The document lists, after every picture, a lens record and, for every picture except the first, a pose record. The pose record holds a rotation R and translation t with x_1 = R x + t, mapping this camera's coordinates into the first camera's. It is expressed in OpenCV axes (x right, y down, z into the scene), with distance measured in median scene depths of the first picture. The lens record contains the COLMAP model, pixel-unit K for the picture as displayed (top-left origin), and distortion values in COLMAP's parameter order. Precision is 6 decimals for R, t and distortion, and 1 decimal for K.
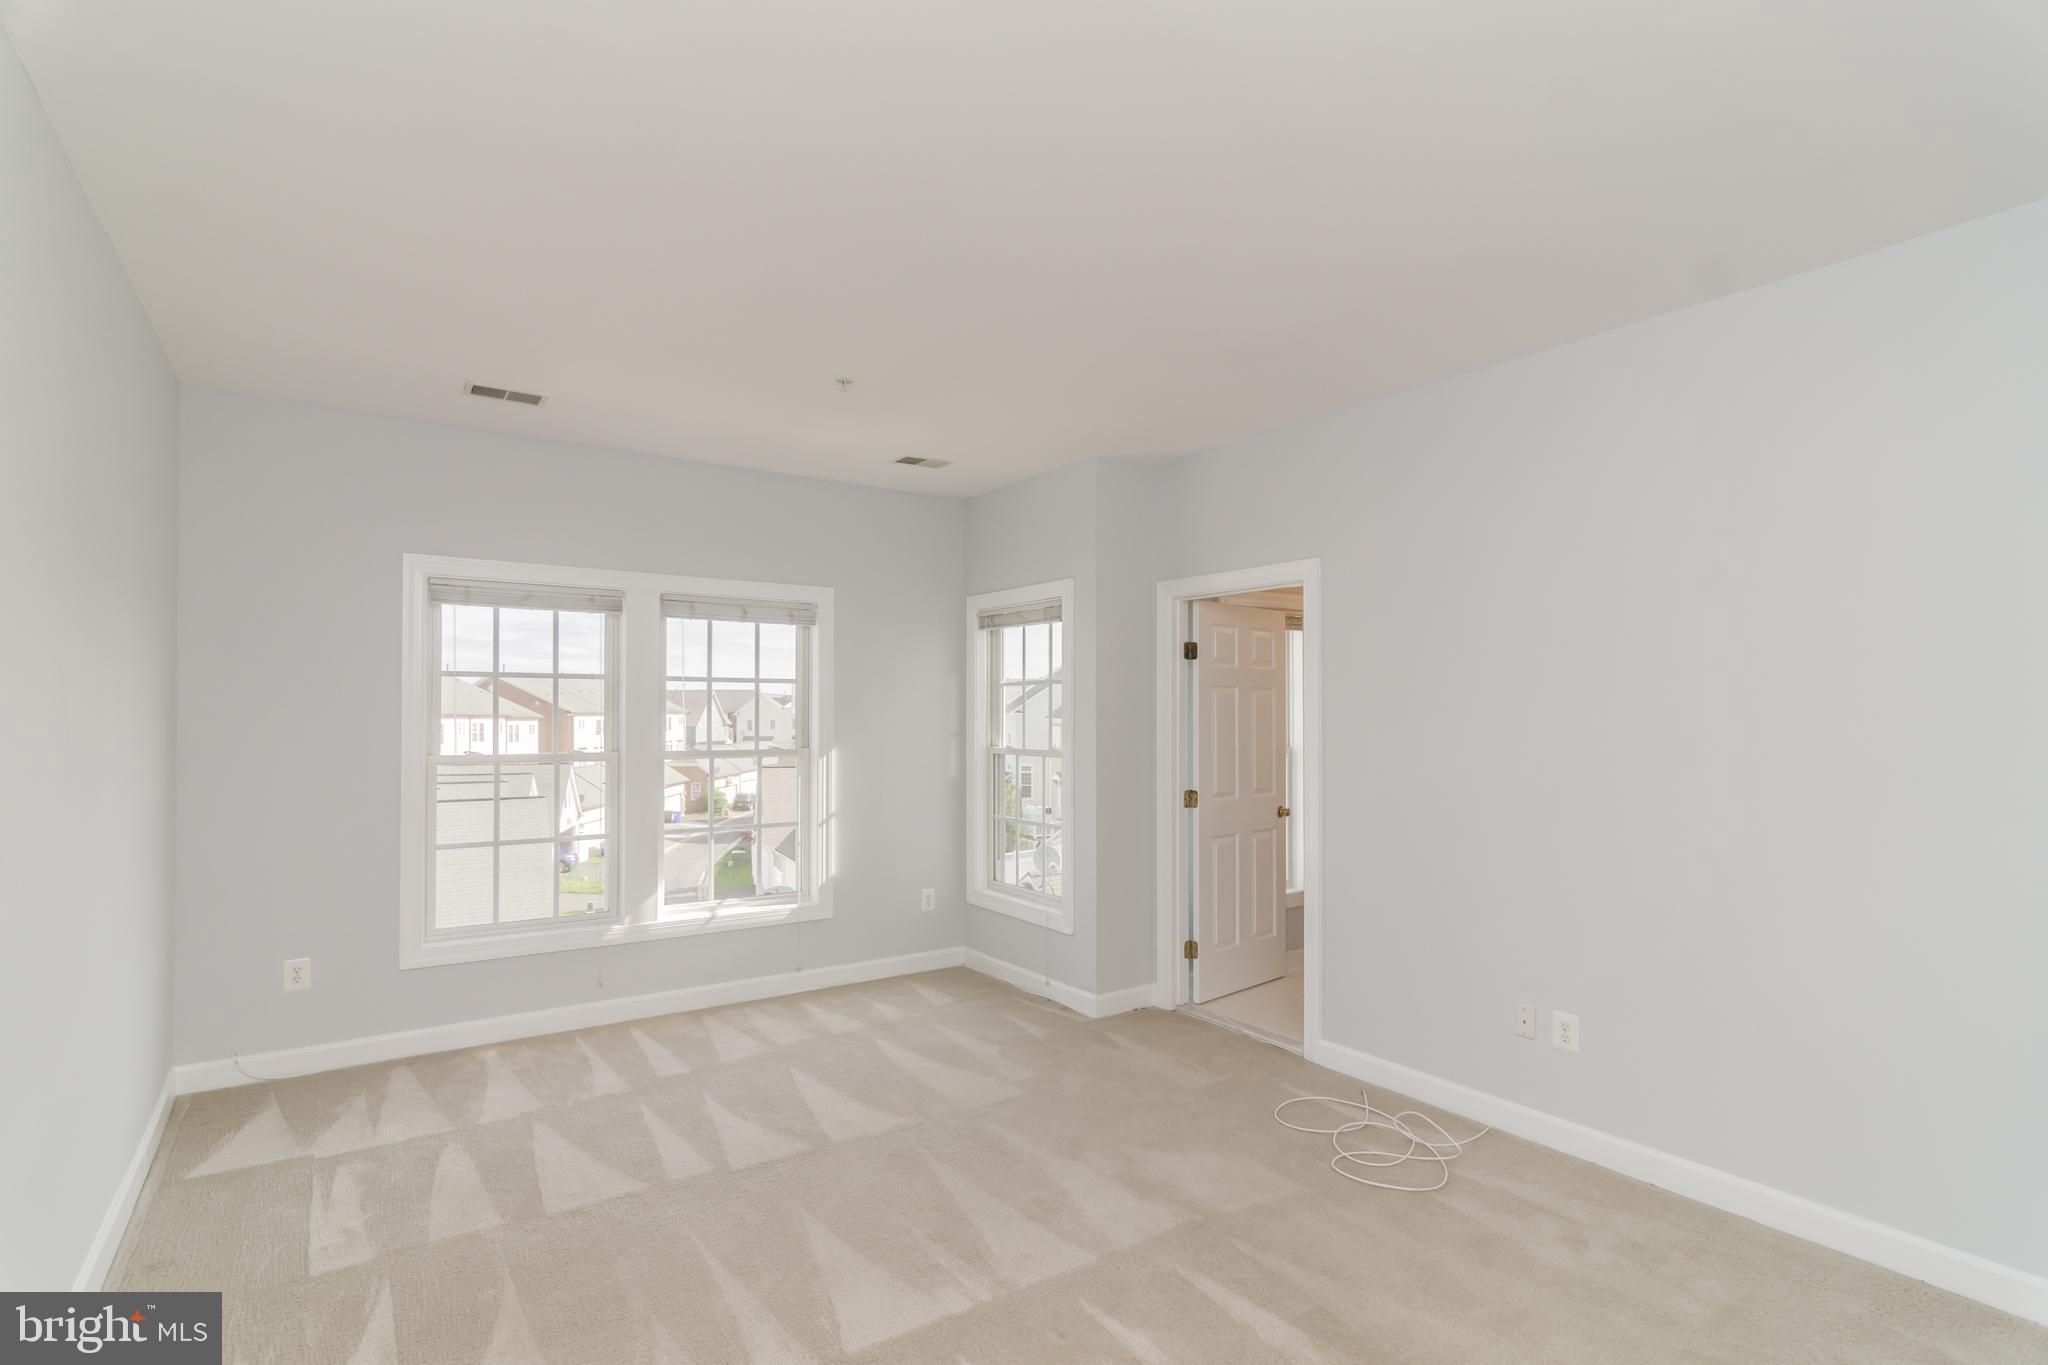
lens RADIAL K [[992.9, 0, 1023.5], [0, 992.9, 708.8], [0, 0, 1]] dist [0.004109, 0.001051]
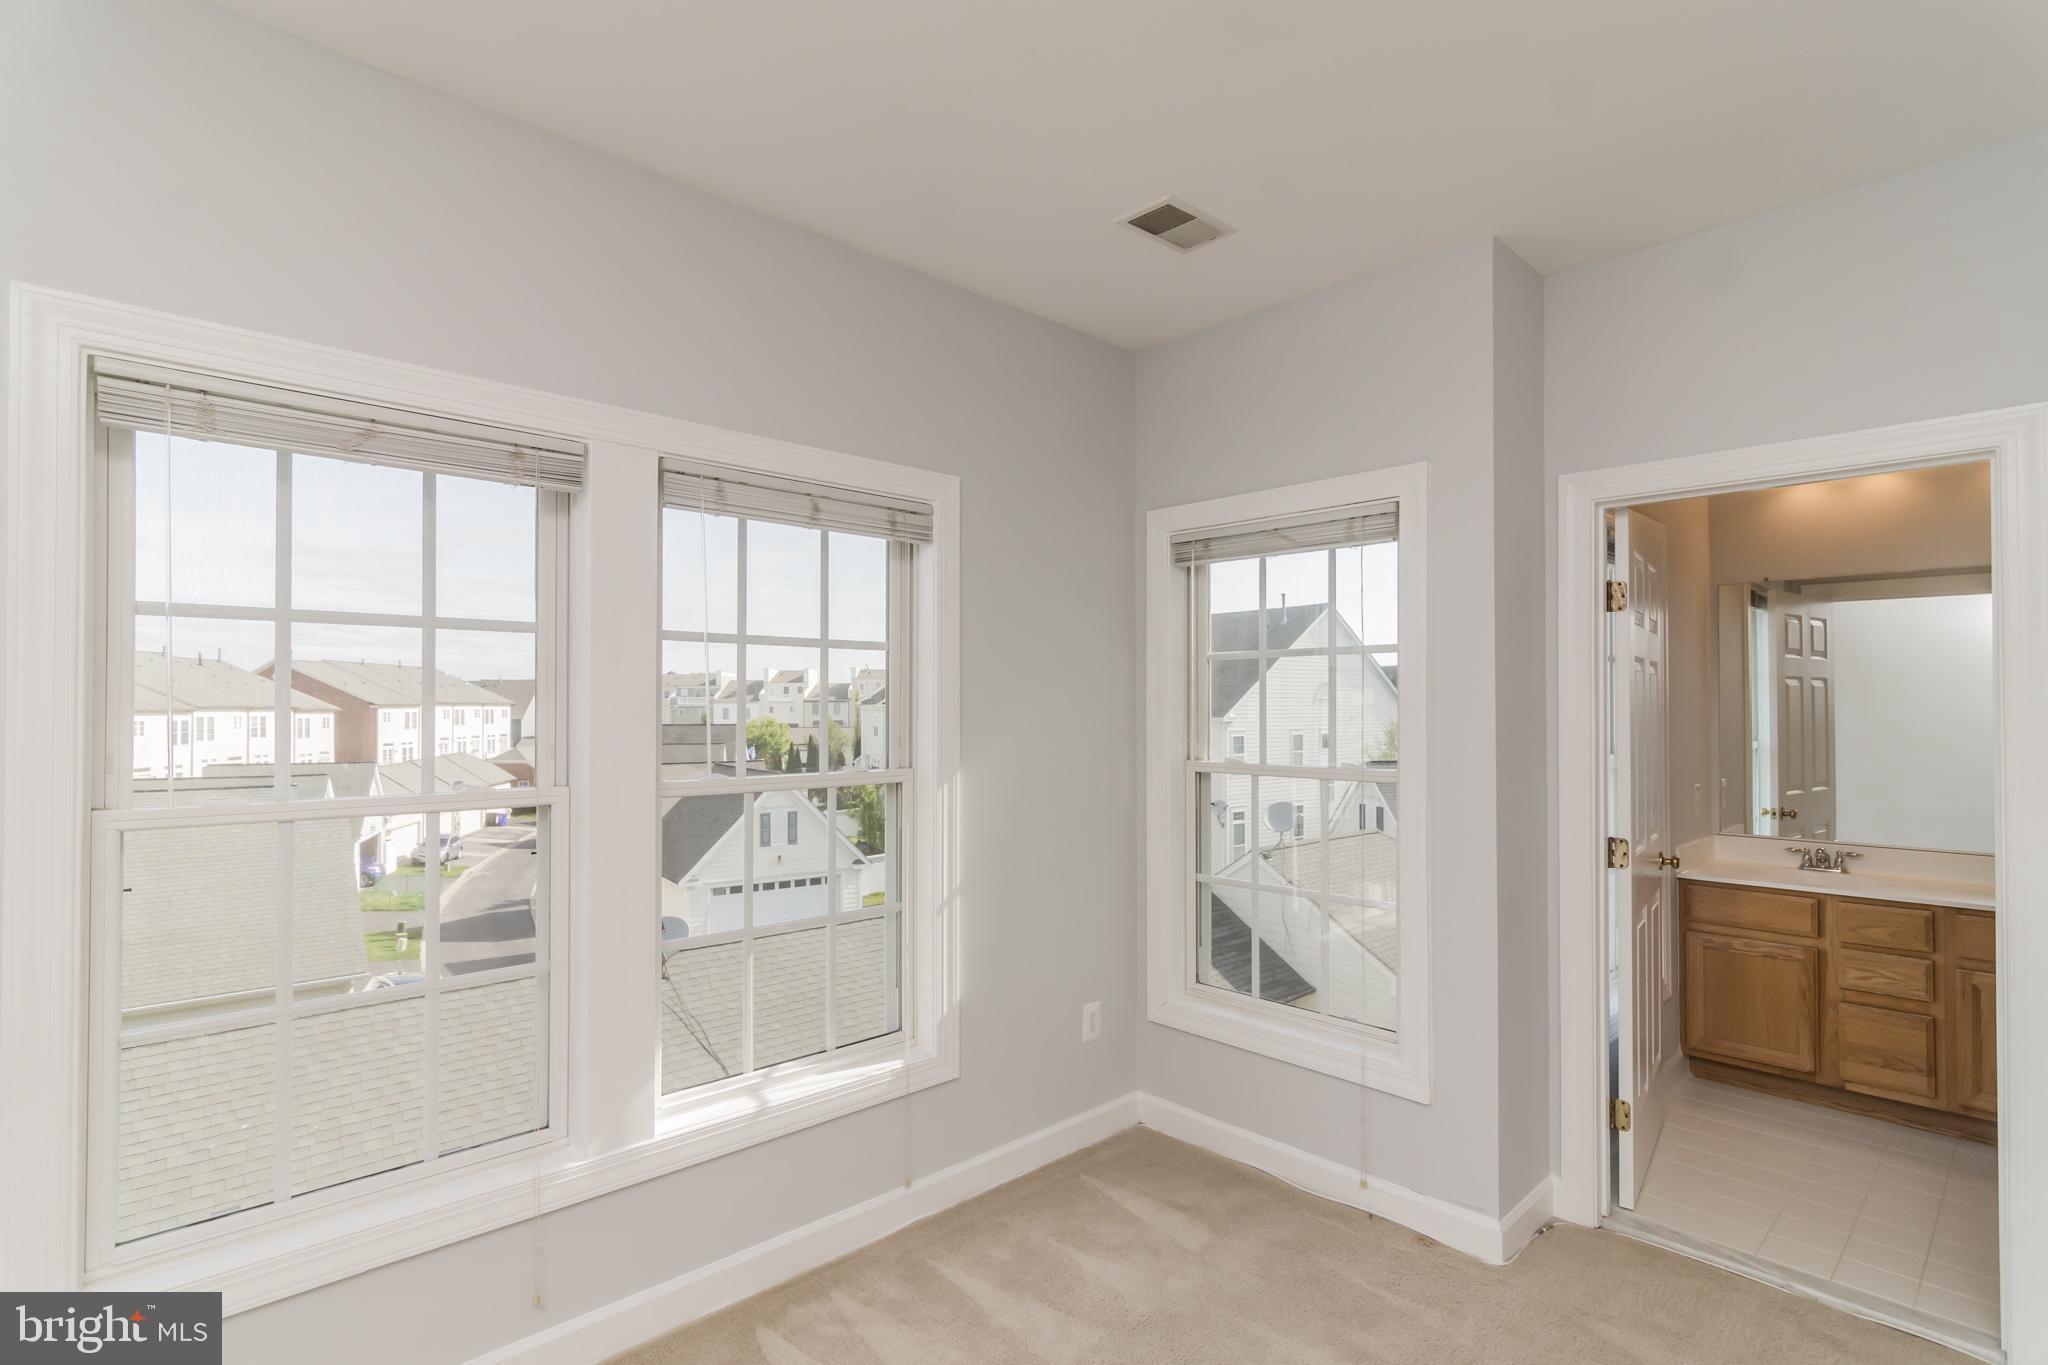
lens RADIAL K [[992.9, 0, 1023.5], [0, 992.9, 708.8], [0, 0, 1]] dist [0.004109, 0.001051]
pose [[0.988289, -0.000666, 0.152595, -0.254666], [-0.000590, 0.999966, 0.008184, 0.002194], [-0.152596, -0.008178, 0.988255, 0.477939]]
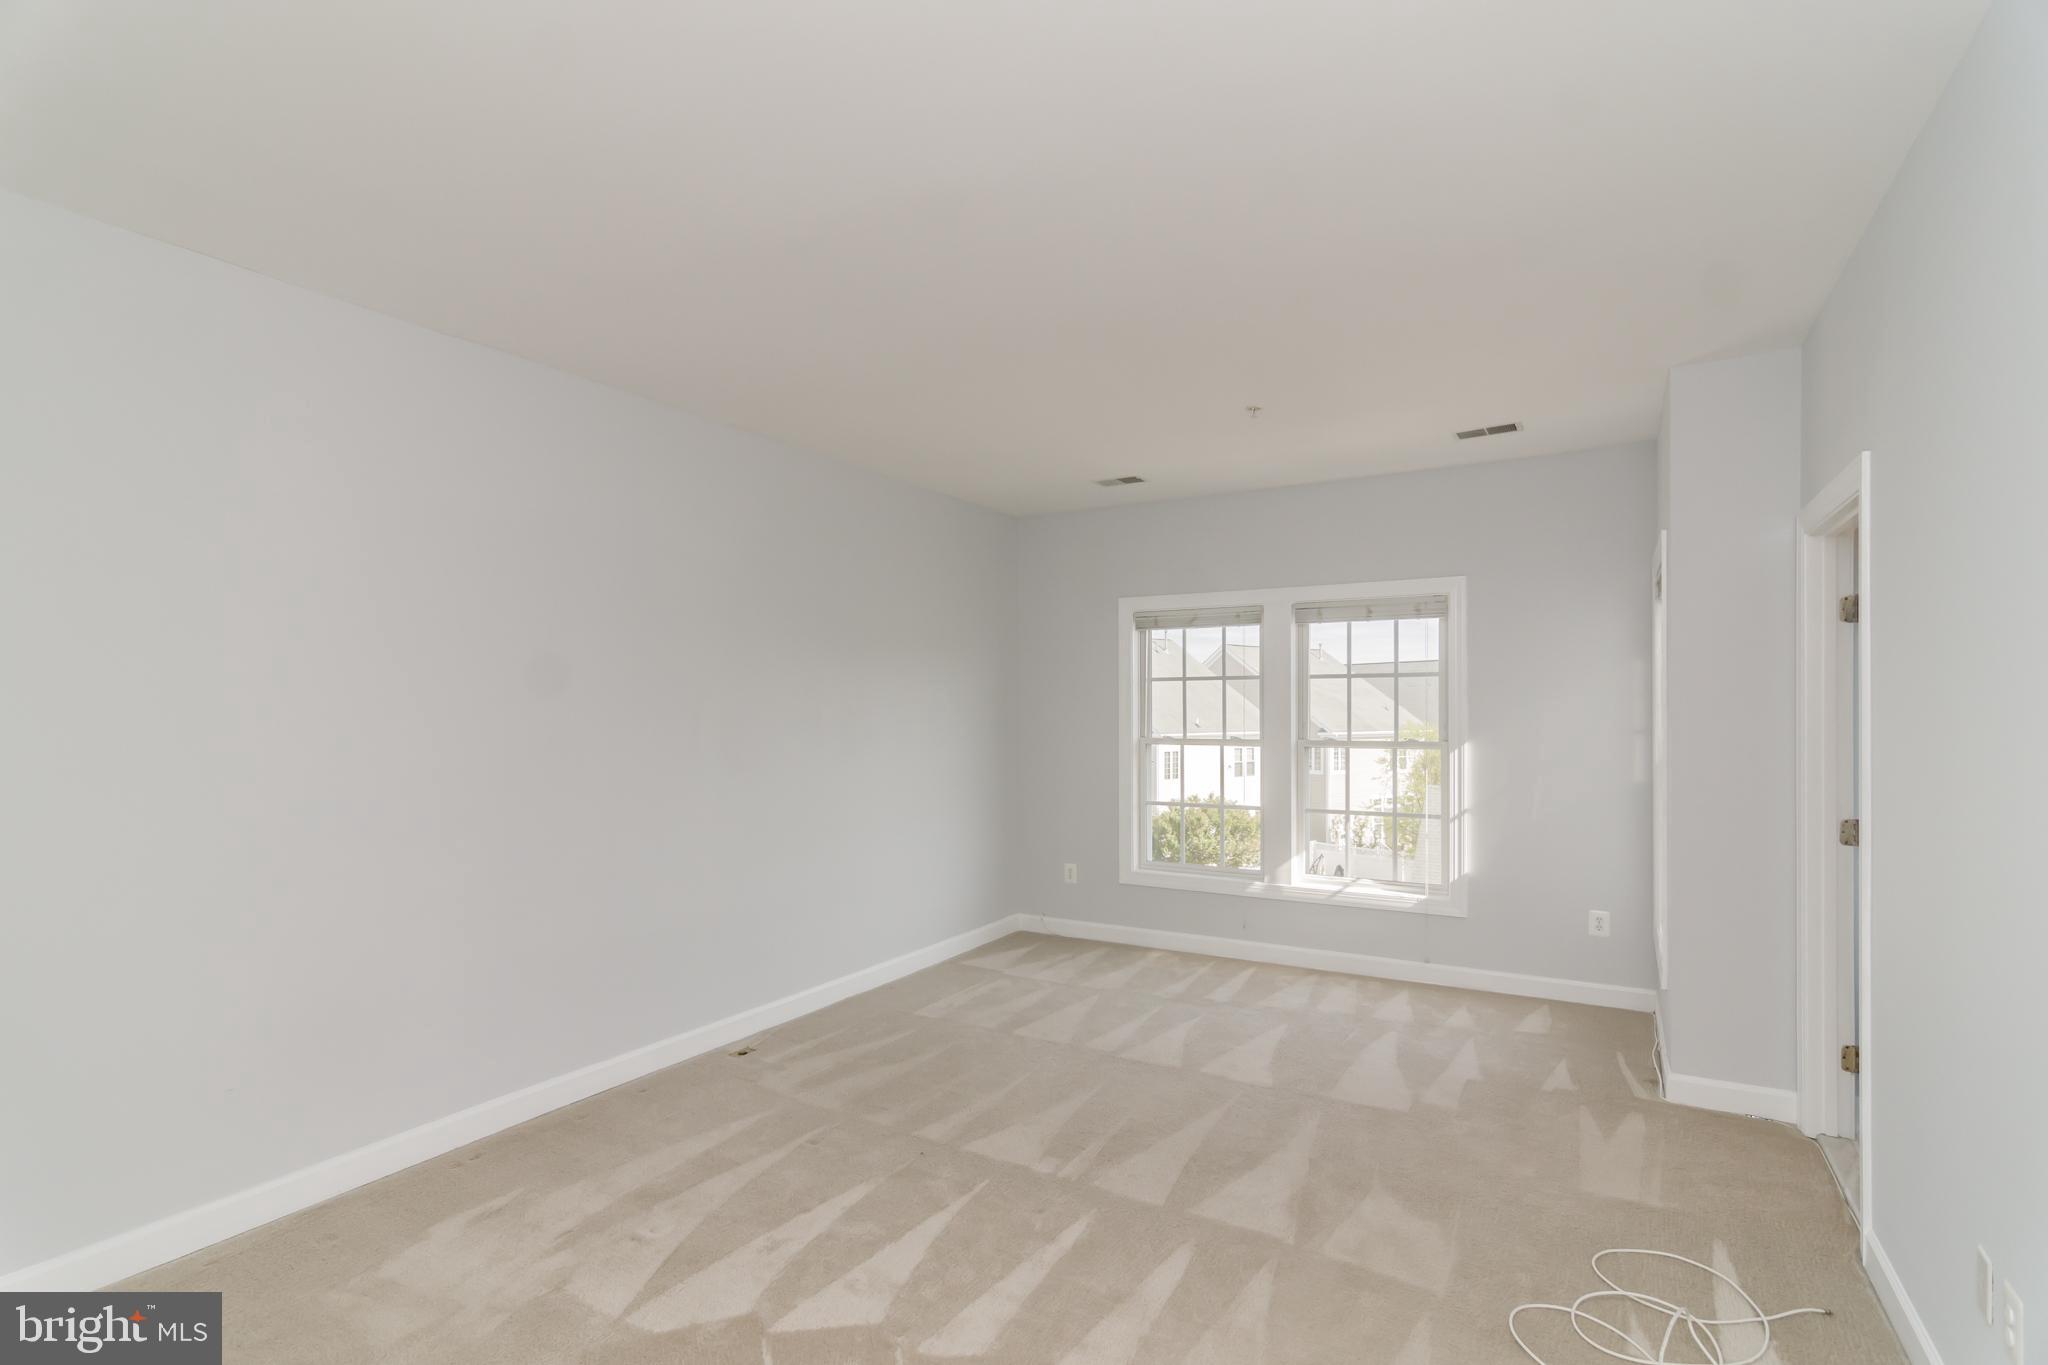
lens RADIAL K [[992.9, 0, 1023.5], [0, 992.9, 708.8], [0, 0, 1]] dist [0.004109, 0.001051]
pose [[0.415295, -0.004867, -0.909674, 0.537804], [0.009847, 0.999951, -0.000855, 0.004261], [0.909633, -0.008603, 0.415323, 0.221194]]
